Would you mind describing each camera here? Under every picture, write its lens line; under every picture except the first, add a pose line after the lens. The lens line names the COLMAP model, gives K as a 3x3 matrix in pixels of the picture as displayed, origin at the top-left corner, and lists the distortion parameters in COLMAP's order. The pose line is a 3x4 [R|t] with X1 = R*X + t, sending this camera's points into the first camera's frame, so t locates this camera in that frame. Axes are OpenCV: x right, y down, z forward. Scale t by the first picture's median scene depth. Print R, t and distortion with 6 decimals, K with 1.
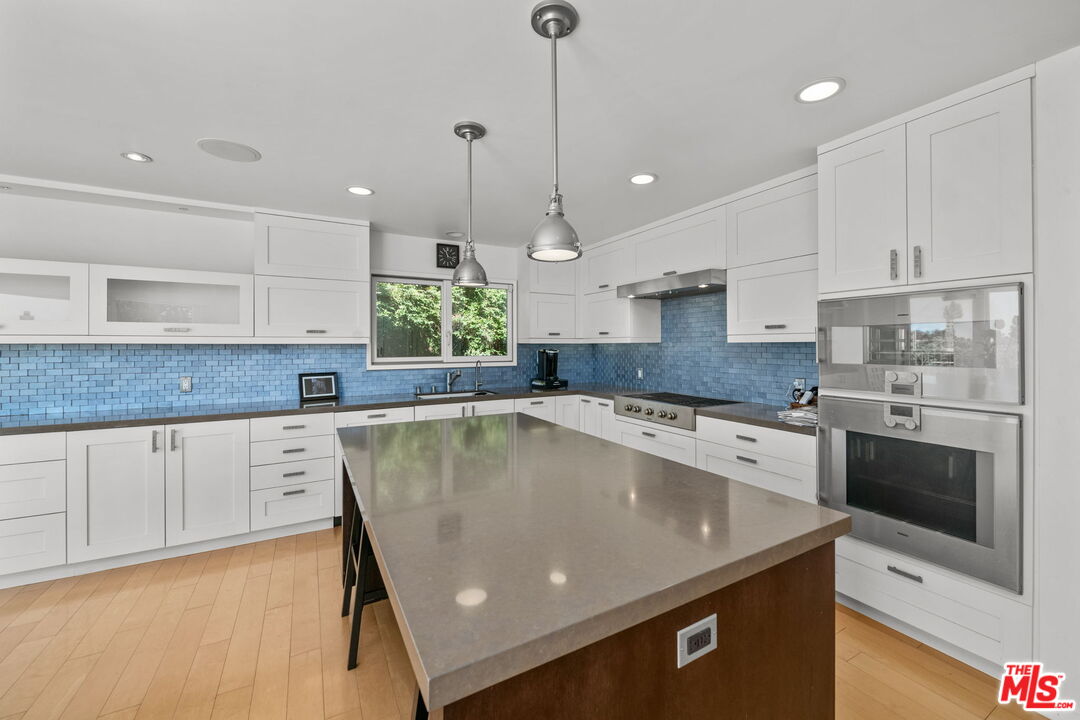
lens RADIAL K [[445.5, 0, 592.5], [0, 445.5, 347.6], [0, 0, 1]] dist [0.001193, 0.000011]
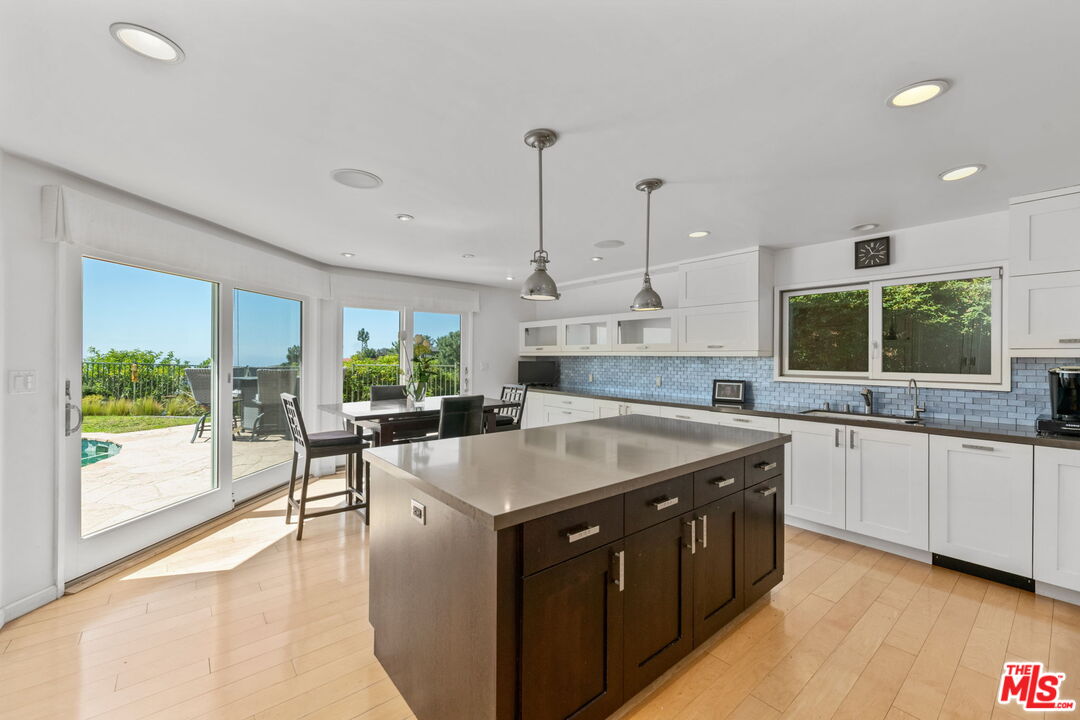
lens RADIAL K [[445.5, 0, 547.1], [0, 445.5, 356.4], [0, 0, 1]] dist [0.001193, 0.000011]
pose [[0.122642, 0.003250, -0.992446, 0.449460], [-0.011823, 0.999928, 0.001813, -0.003875], [0.992381, 0.011511, 0.122672, 0.295166]]
